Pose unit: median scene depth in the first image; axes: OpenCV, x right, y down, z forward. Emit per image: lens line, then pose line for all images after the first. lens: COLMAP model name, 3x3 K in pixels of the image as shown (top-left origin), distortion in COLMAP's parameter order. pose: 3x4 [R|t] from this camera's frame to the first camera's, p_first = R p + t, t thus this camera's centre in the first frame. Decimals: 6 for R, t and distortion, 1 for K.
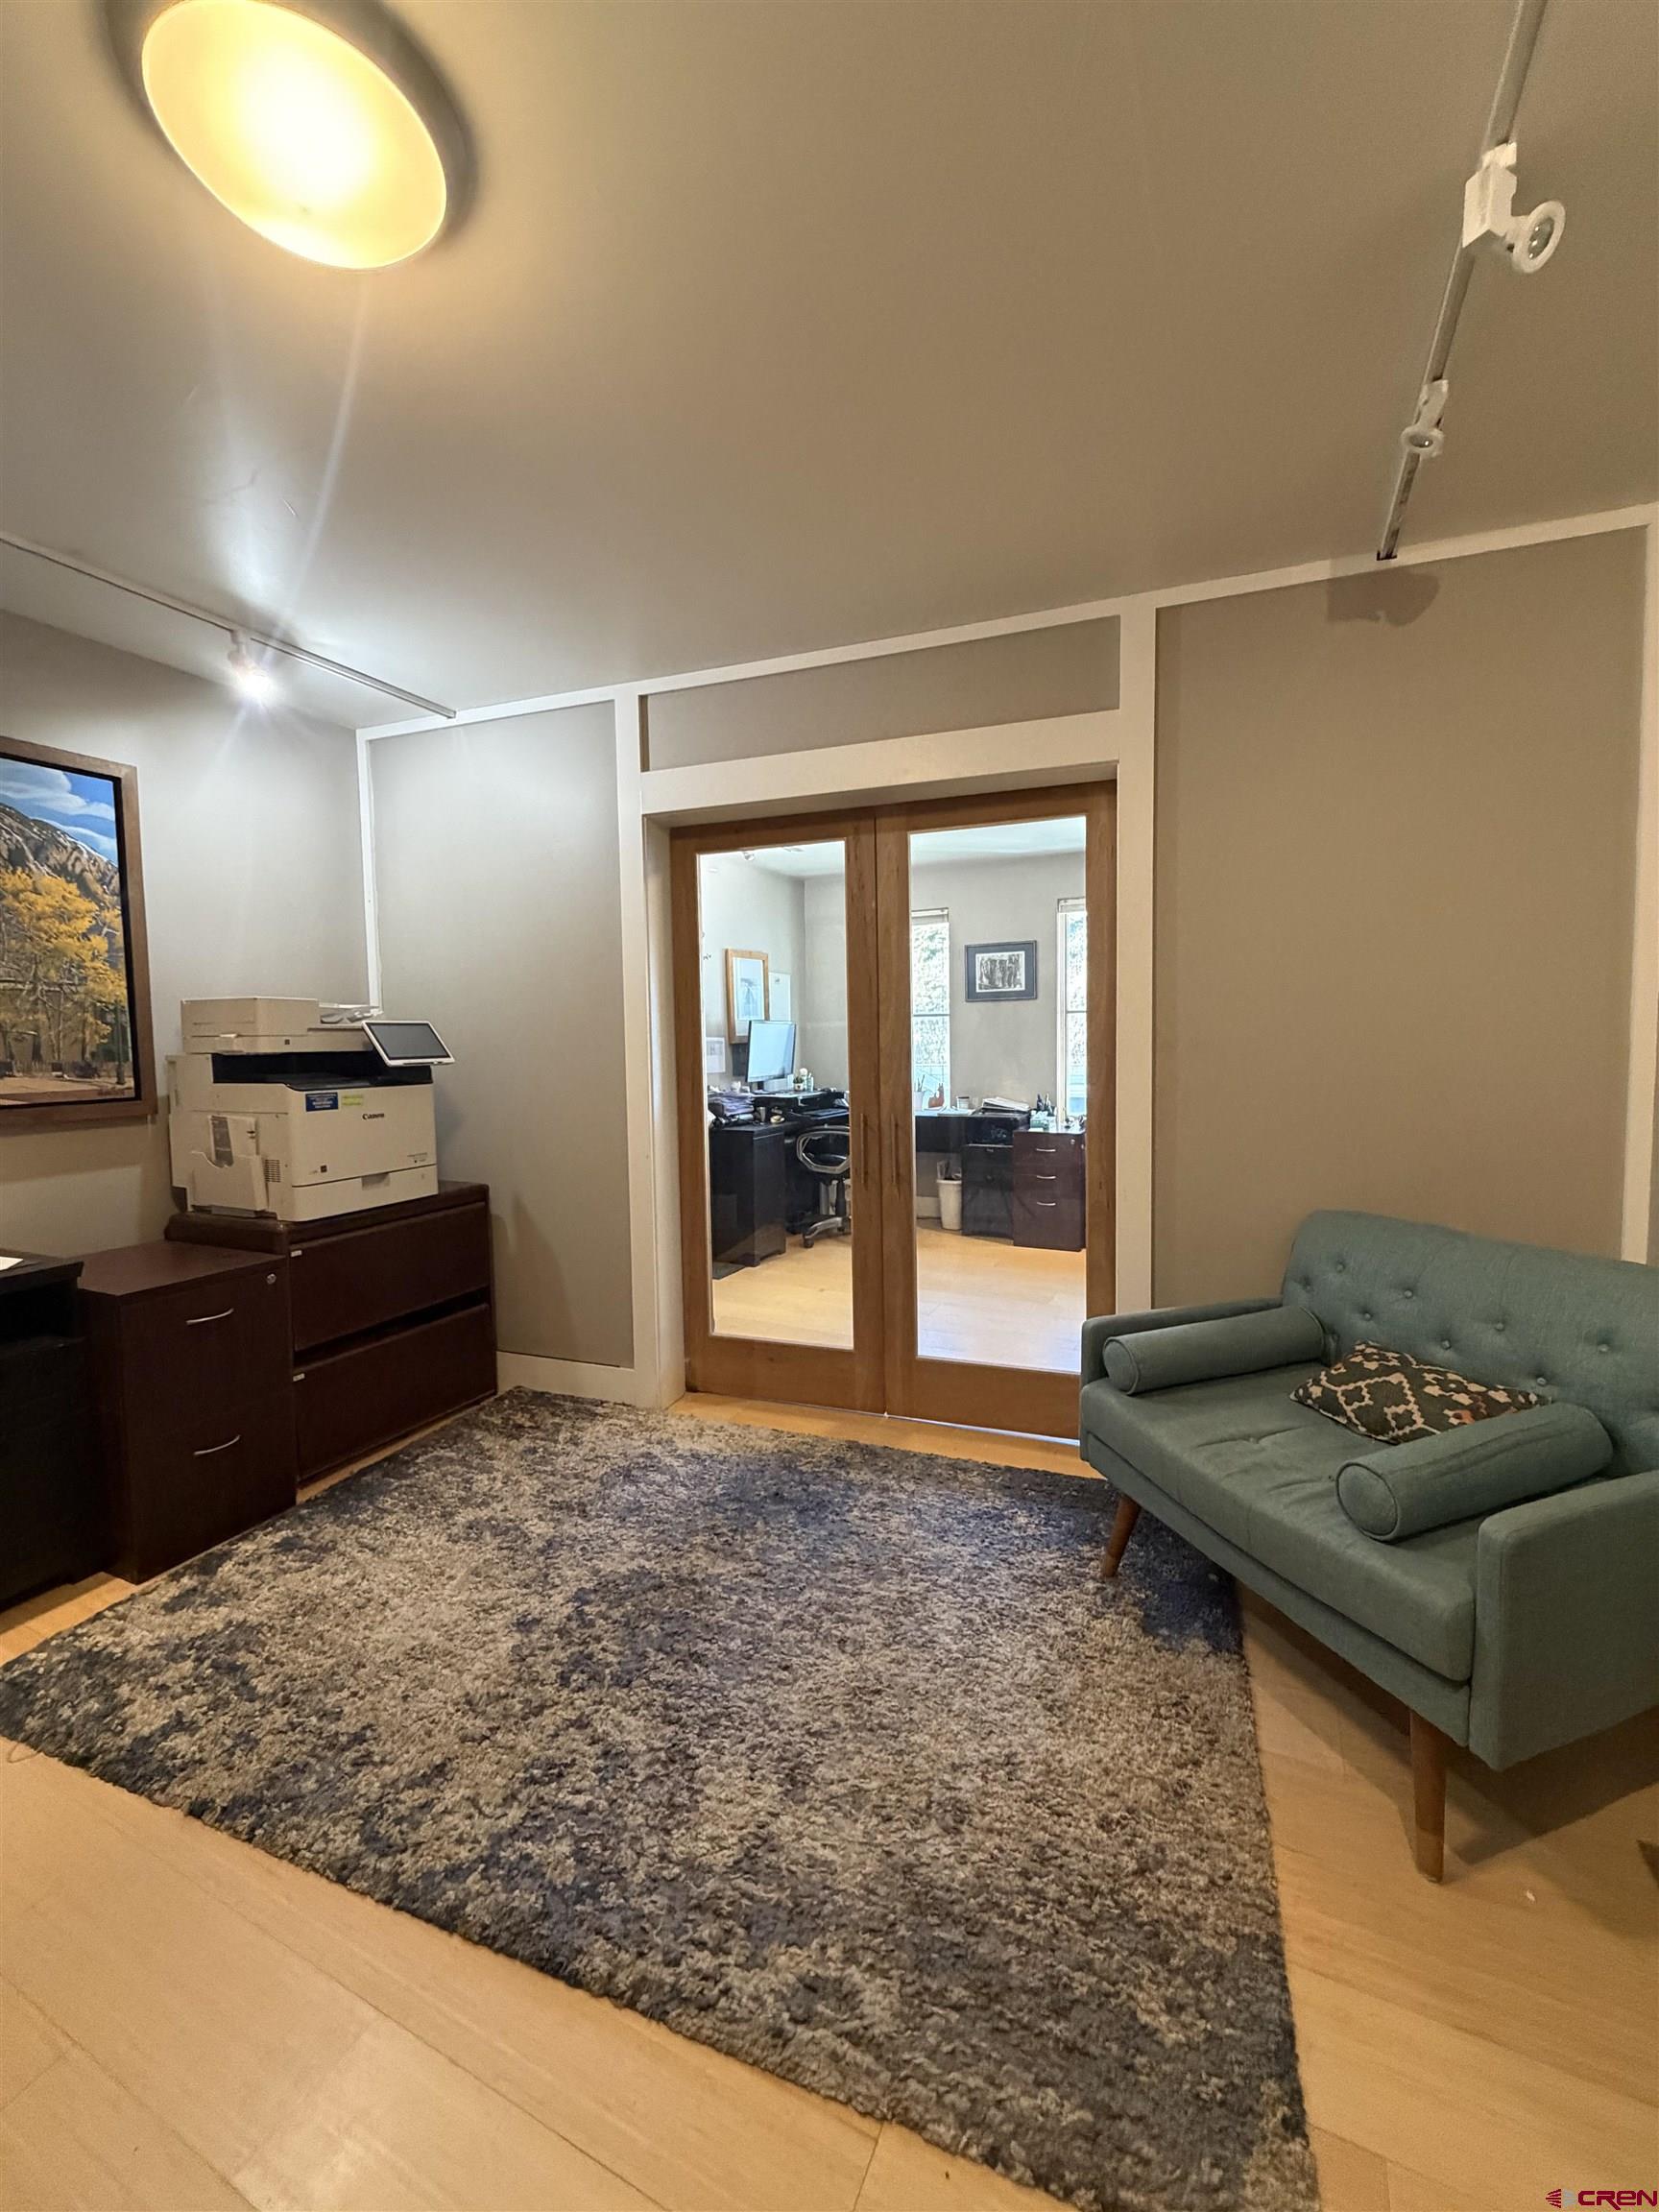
lens RADIAL K [[879.5, 0, 830.4], [0, 879.5, 1096.5], [0, 0, 1]] dist [-0.001892, 0.000836]
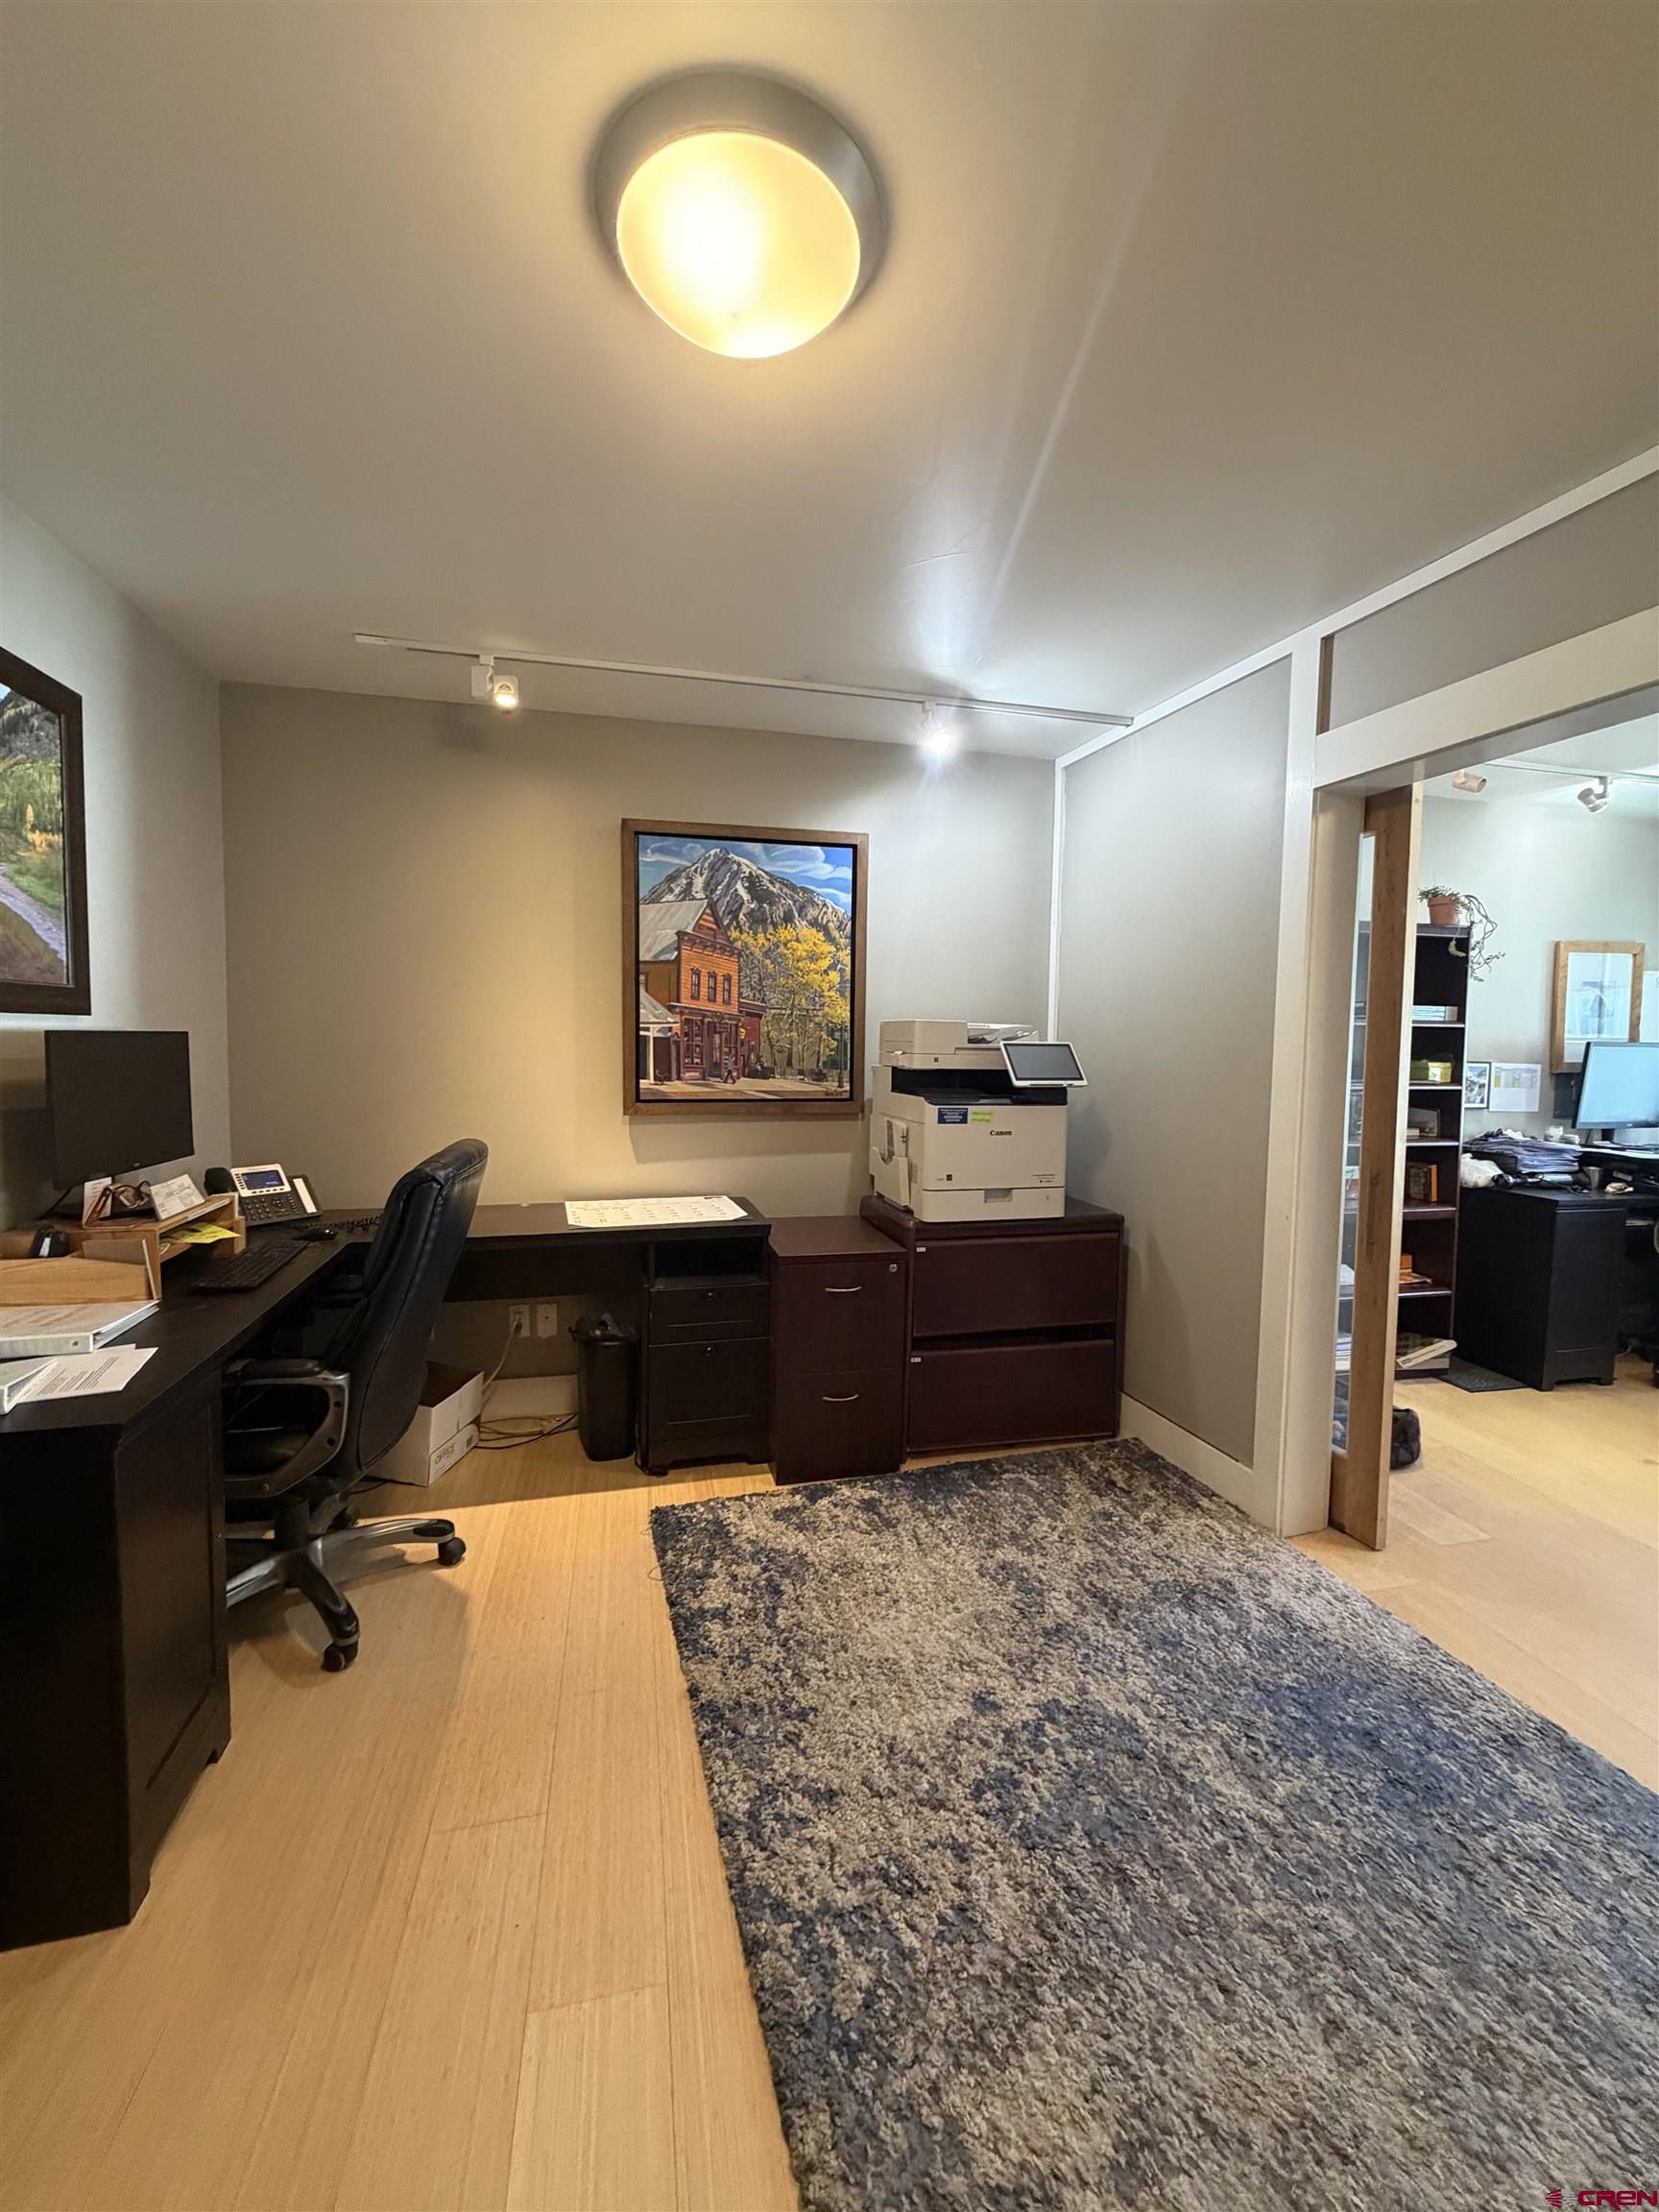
lens RADIAL K [[879.5, 0, 831.4], [0, 879.5, 1097.0], [0, 0, 1]] dist [-0.001892, 0.000836]
pose [[0.626344, 0.072759, -0.776144, 0.177566], [-0.076101, 0.996586, 0.032012, -0.043049], [0.775823, 0.039015, 0.629743, 0.207480]]
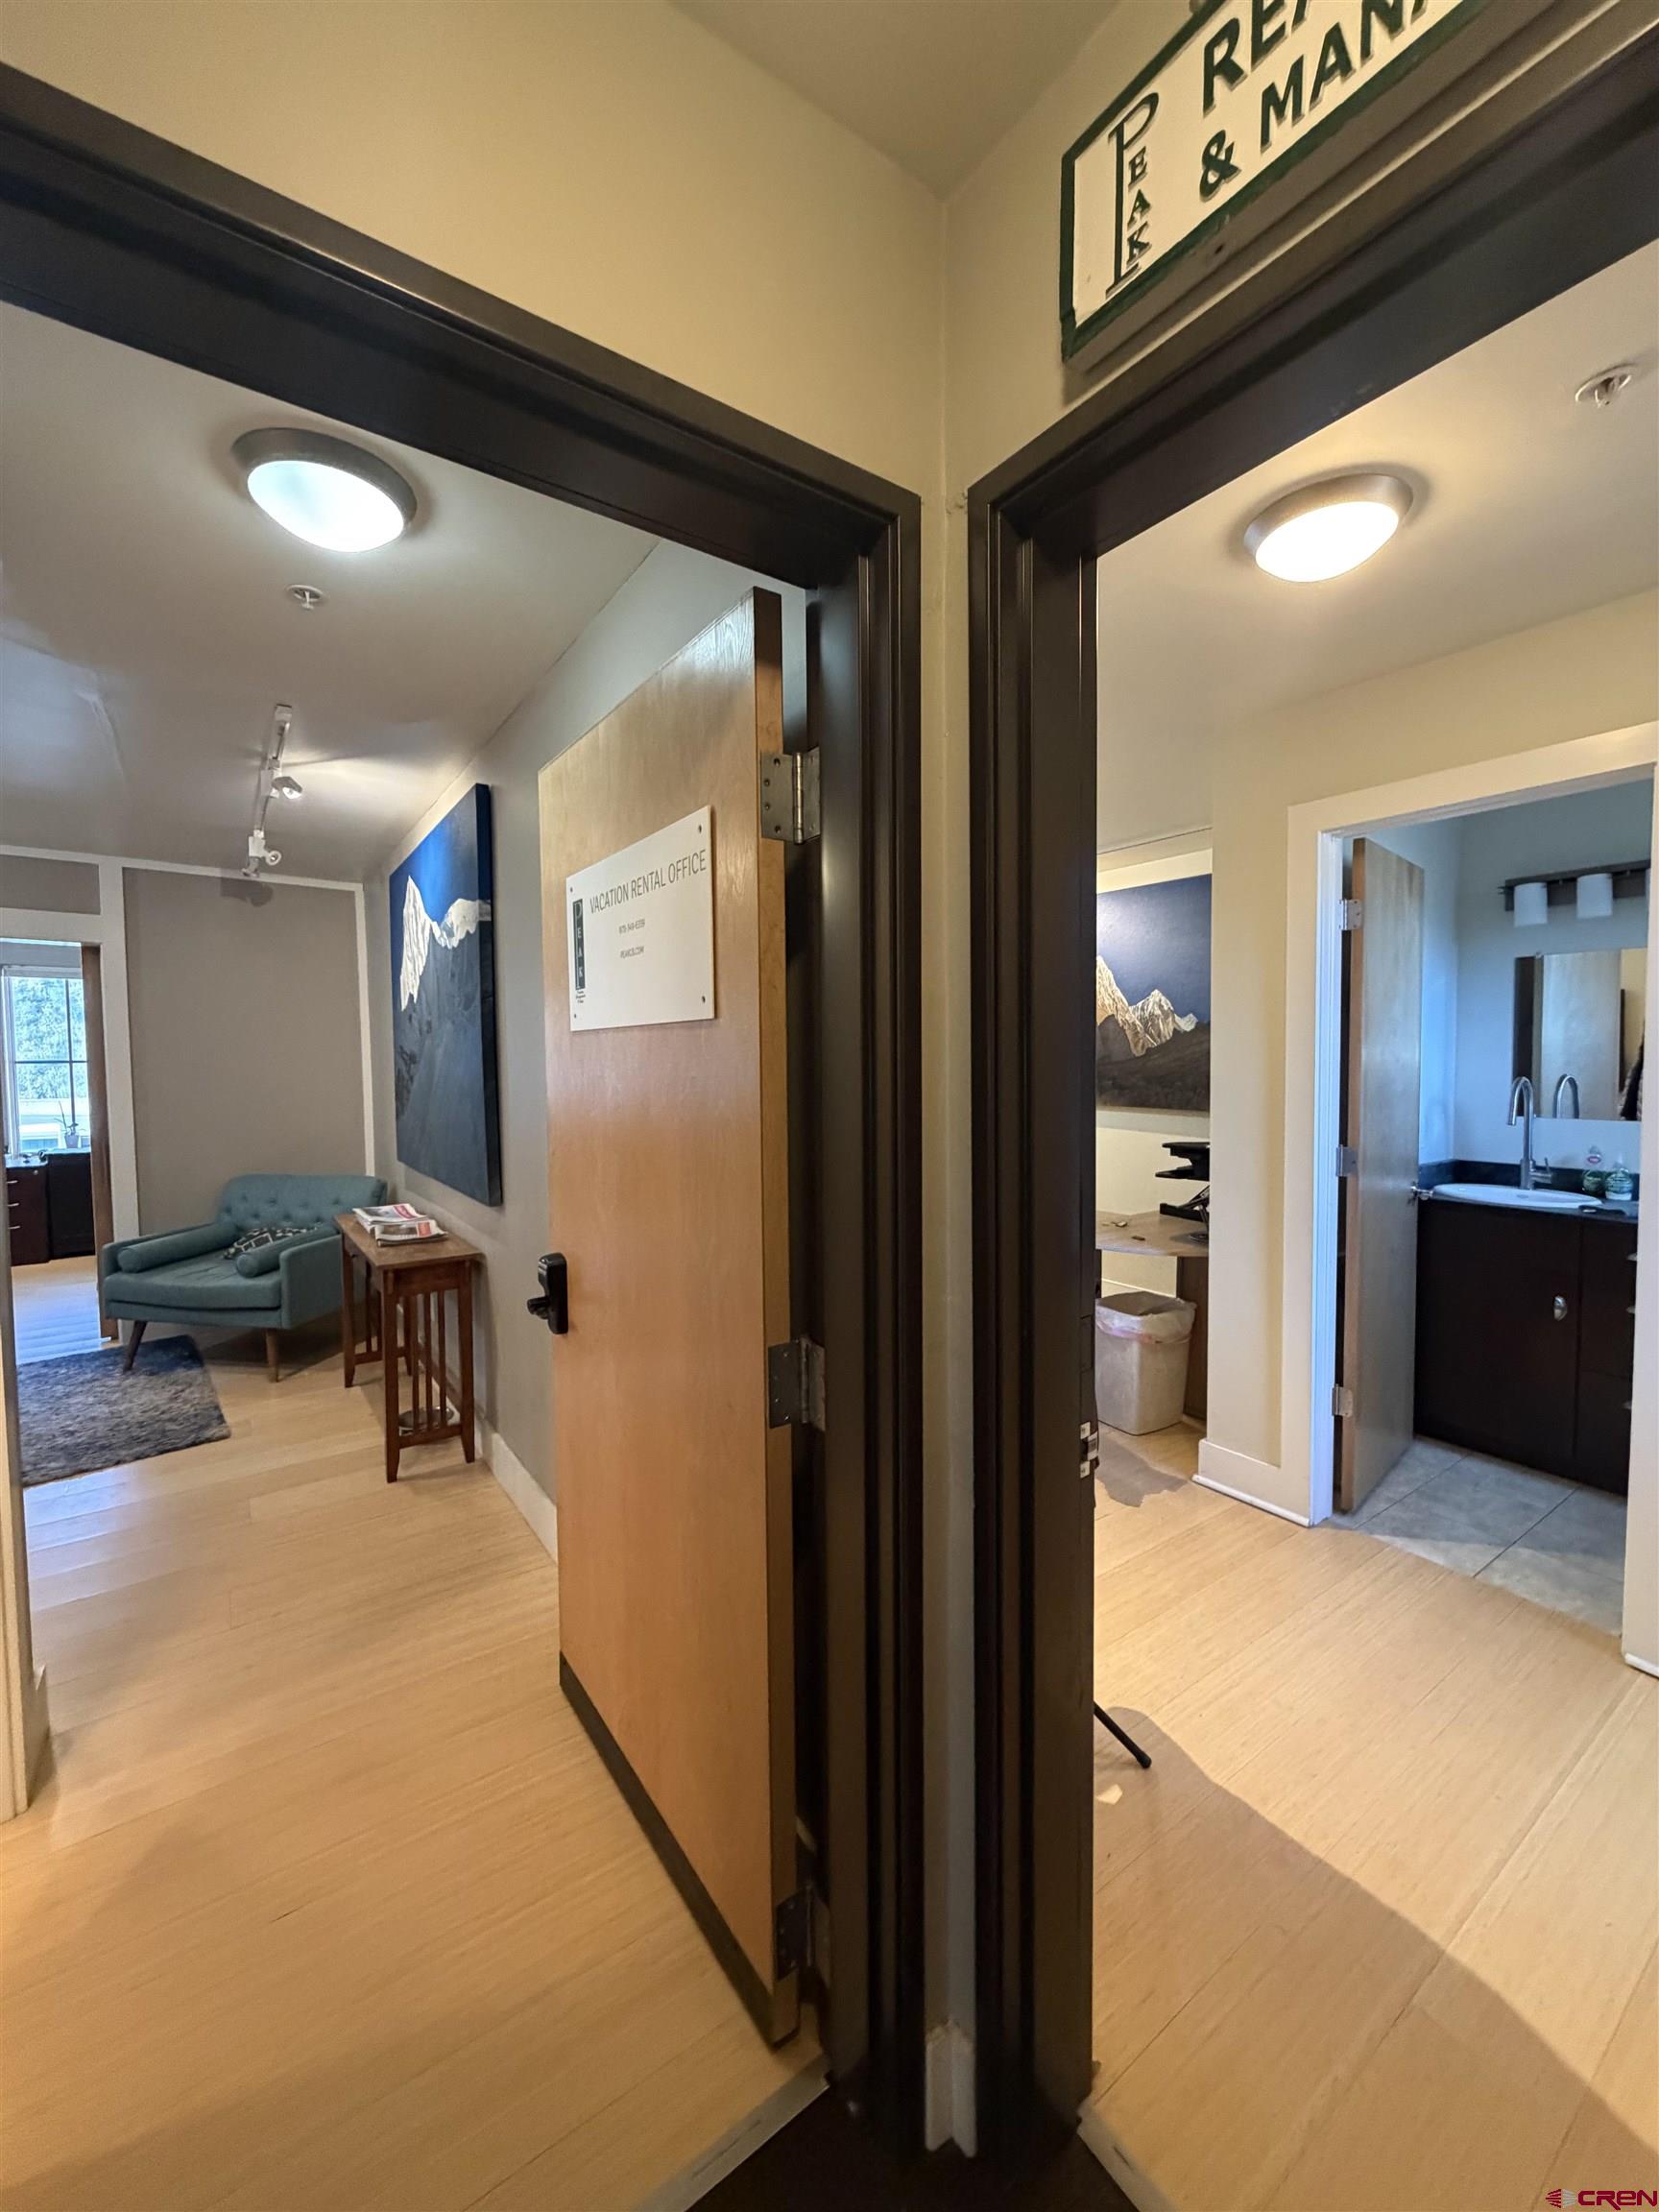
lens RADIAL K [[879.5, 0, 832.2], [0, 879.5, 1096.2], [0, 0, 1]] dist [-0.001892, 0.000836]
pose [[0.482360, -0.028454, 0.875511, -0.534327], [0.056391, 0.998408, 0.001380, 0.013886], [-0.874156, 0.048705, 0.483197, -1.160967]]
